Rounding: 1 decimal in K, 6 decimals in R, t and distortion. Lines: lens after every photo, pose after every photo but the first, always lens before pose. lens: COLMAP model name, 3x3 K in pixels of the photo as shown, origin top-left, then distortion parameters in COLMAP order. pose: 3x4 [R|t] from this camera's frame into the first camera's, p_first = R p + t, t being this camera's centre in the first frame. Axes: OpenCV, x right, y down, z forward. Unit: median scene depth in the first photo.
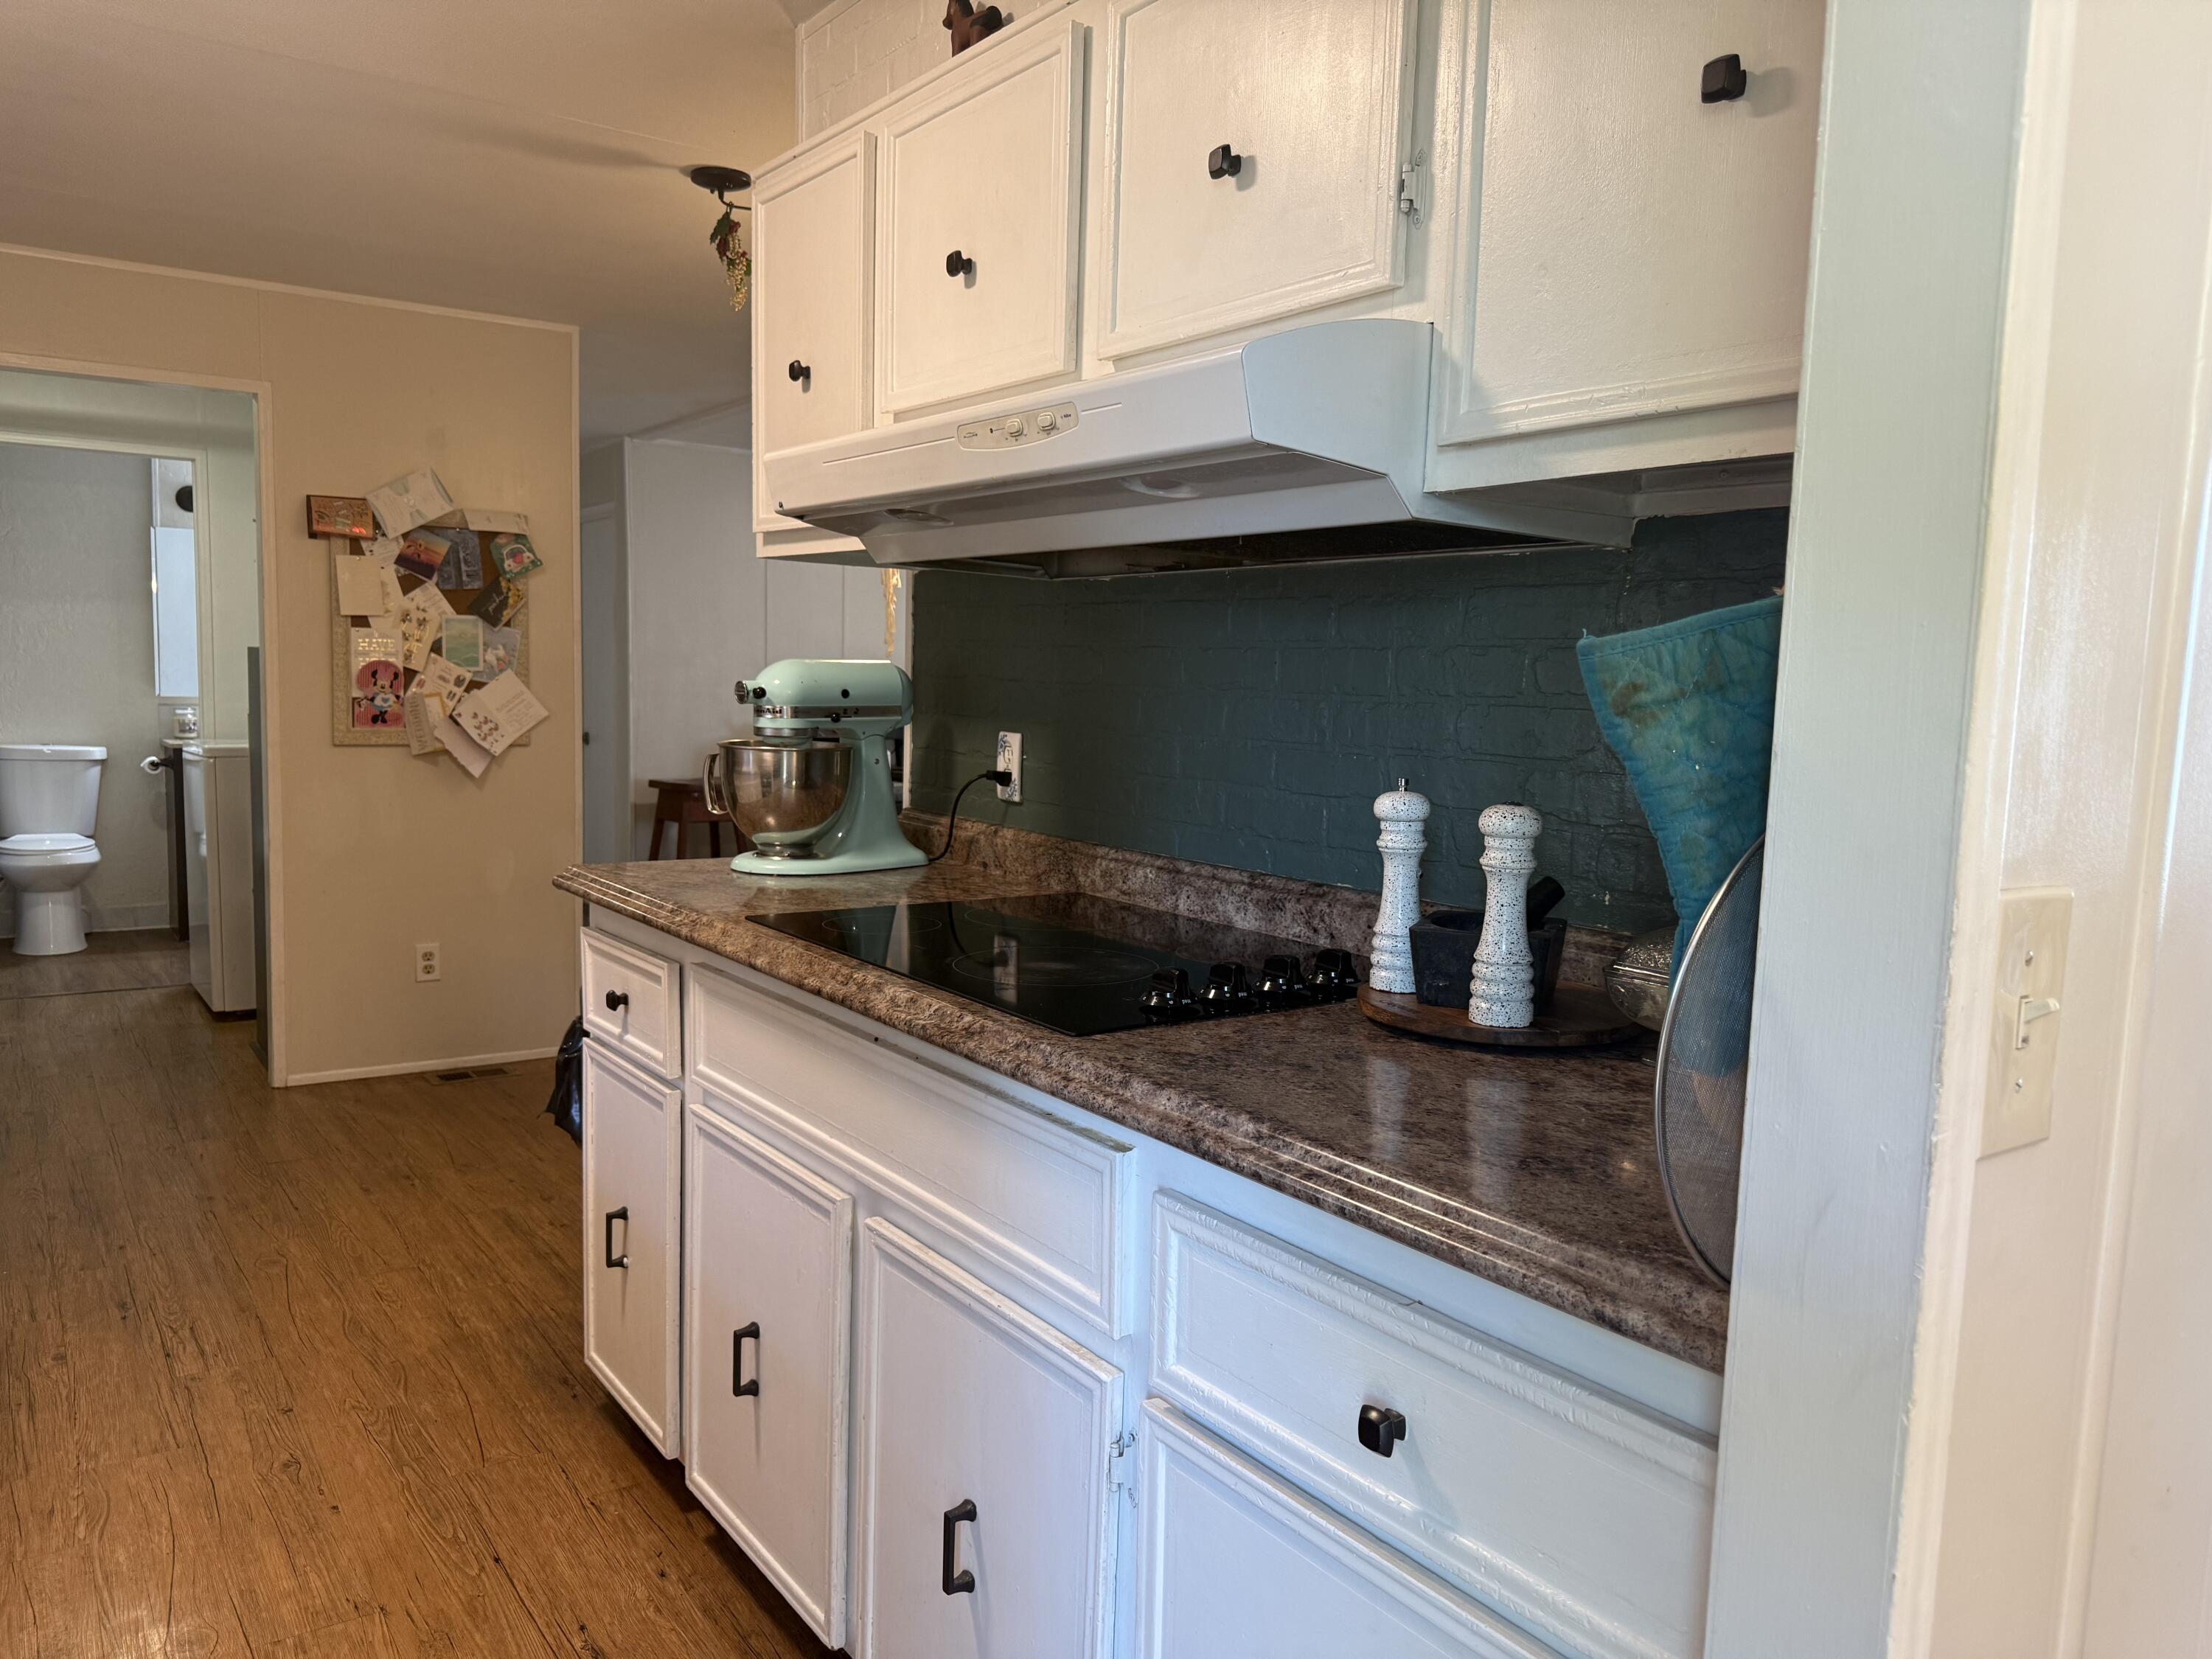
lens RADIAL K [[1576.1, 0, 1082.2], [0, 1576.1, 834.4], [0, 0, 1]] dist [0.053086, -0.049897]
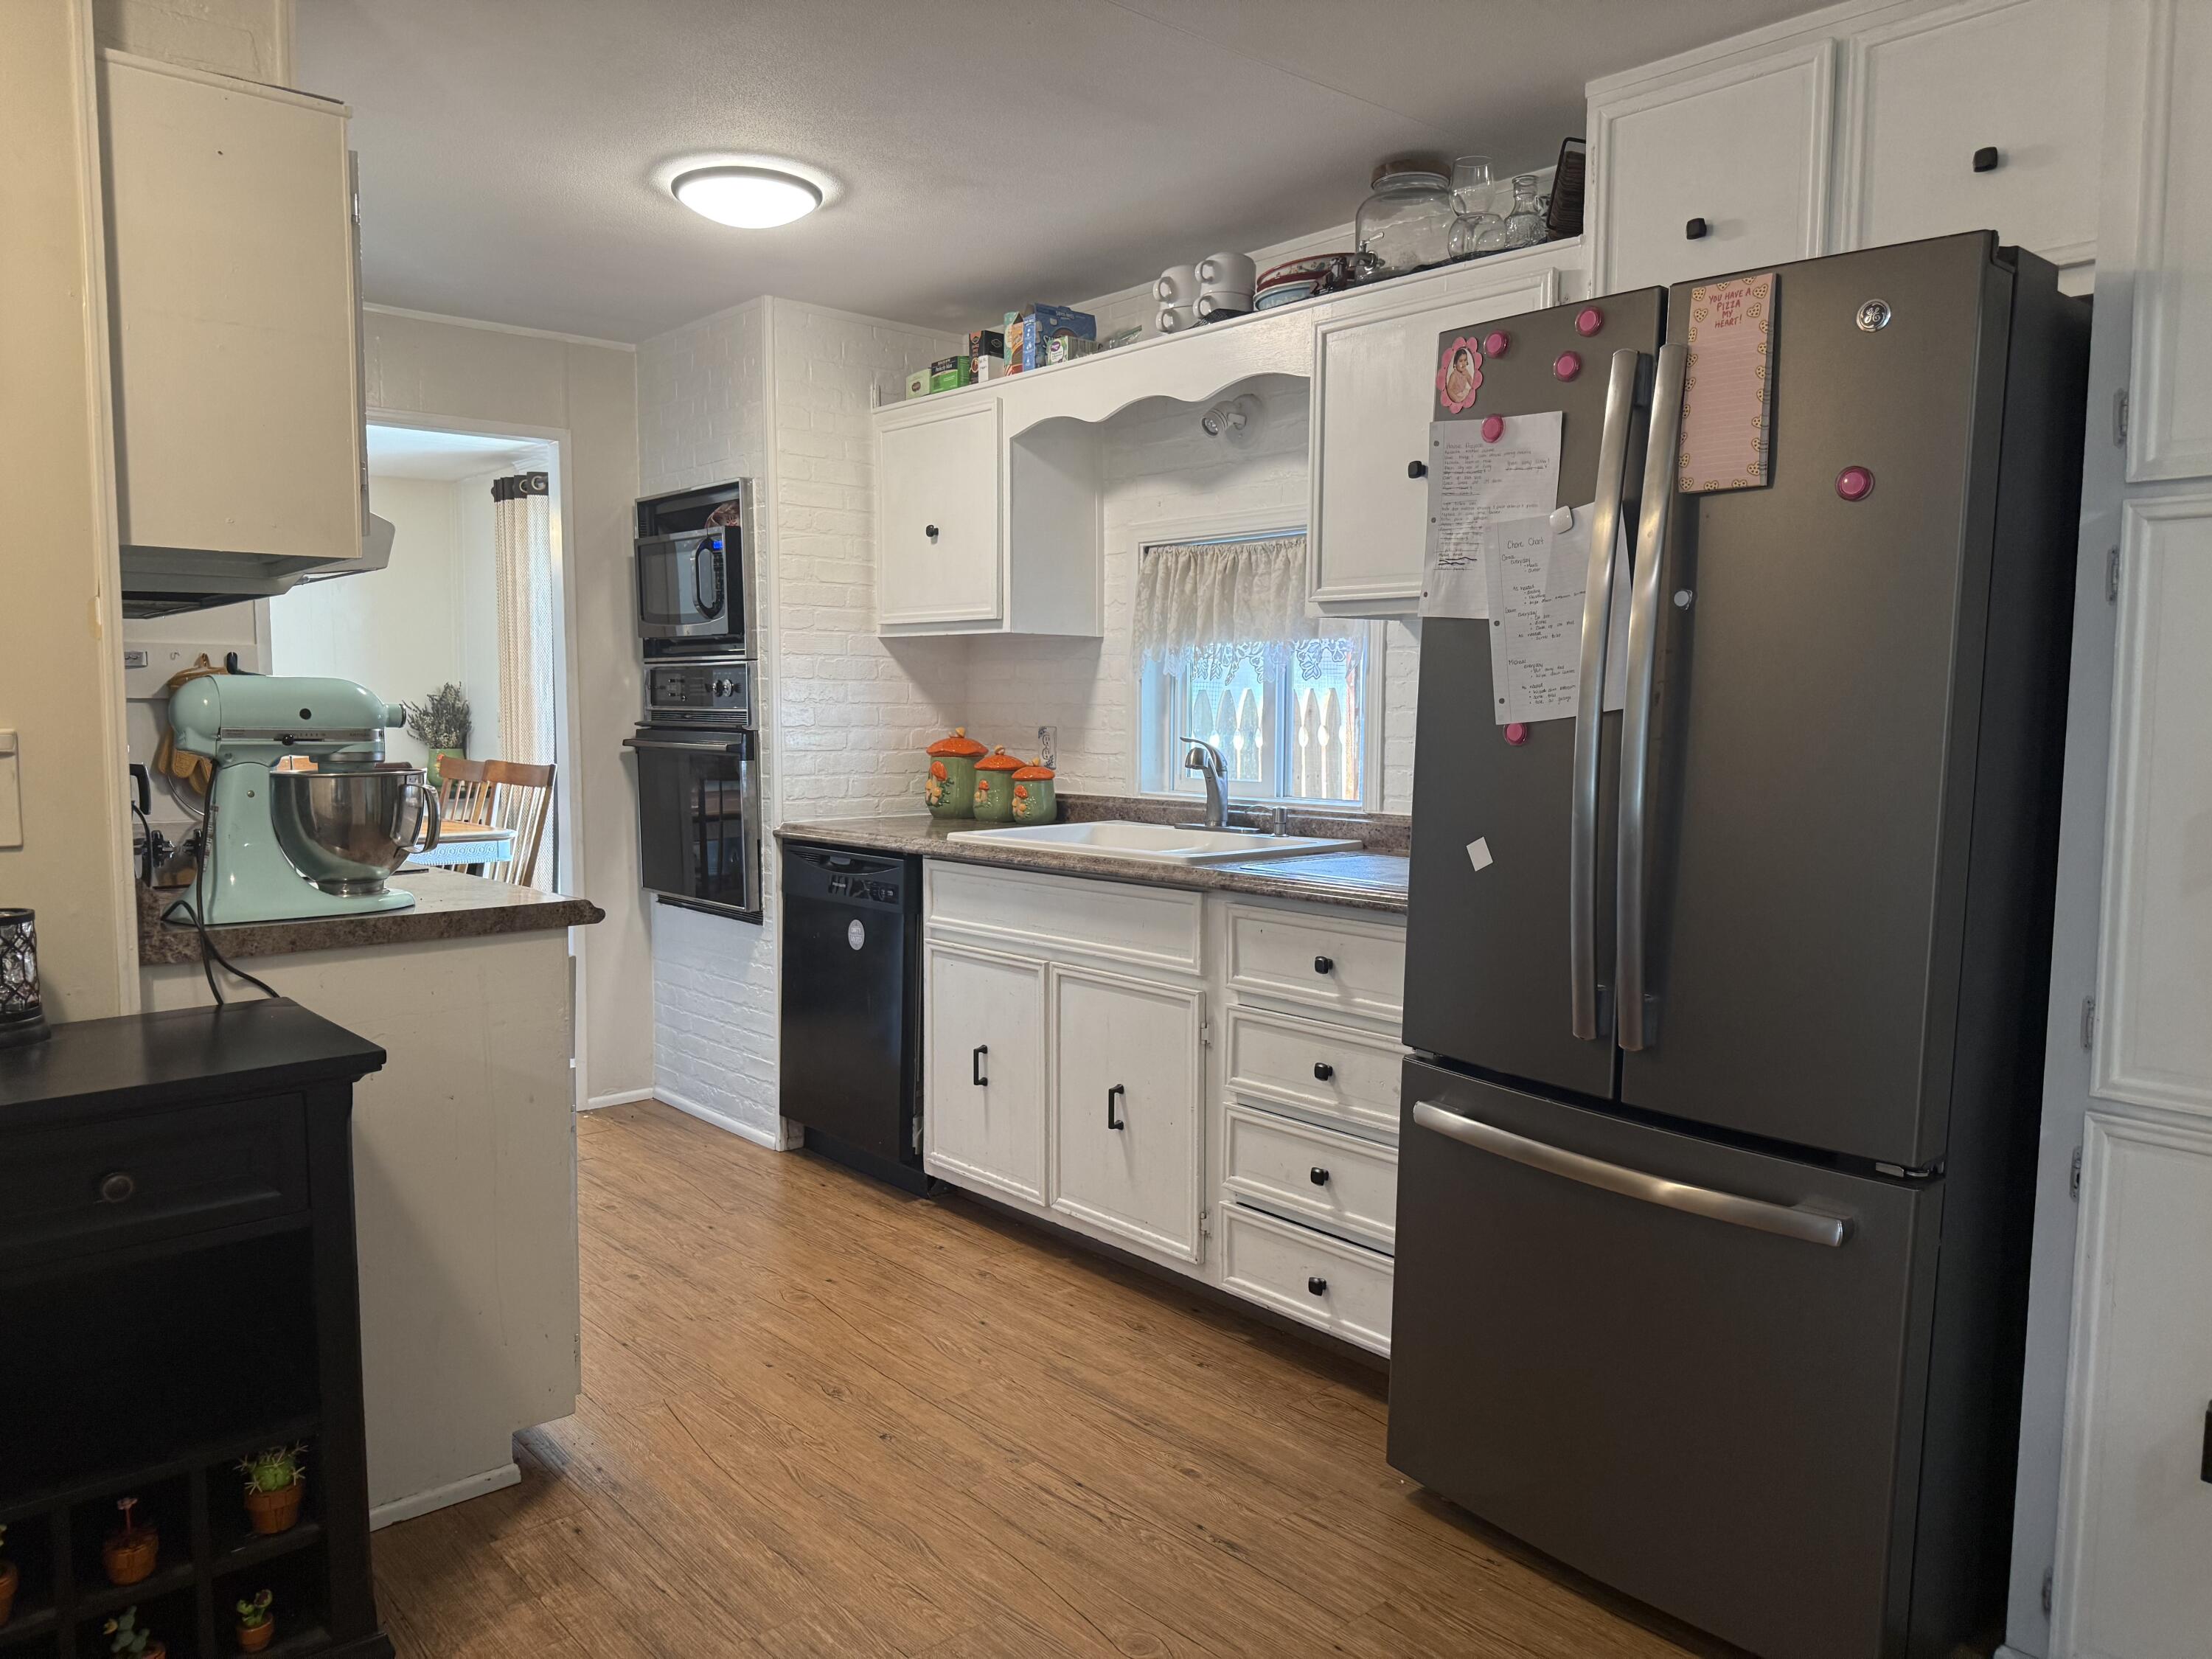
lens RADIAL K [[1543.1, 0, 1111.2], [0, 1543.1, 838.2], [0, 0, 1]] dist [0.129720, -0.258936]
pose [[-0.992286, -0.017734, -0.122697, -0.479286], [-0.040404, 0.981940, 0.184831, -0.191258], [0.117203, 0.188362, -0.975081, 1.796966]]
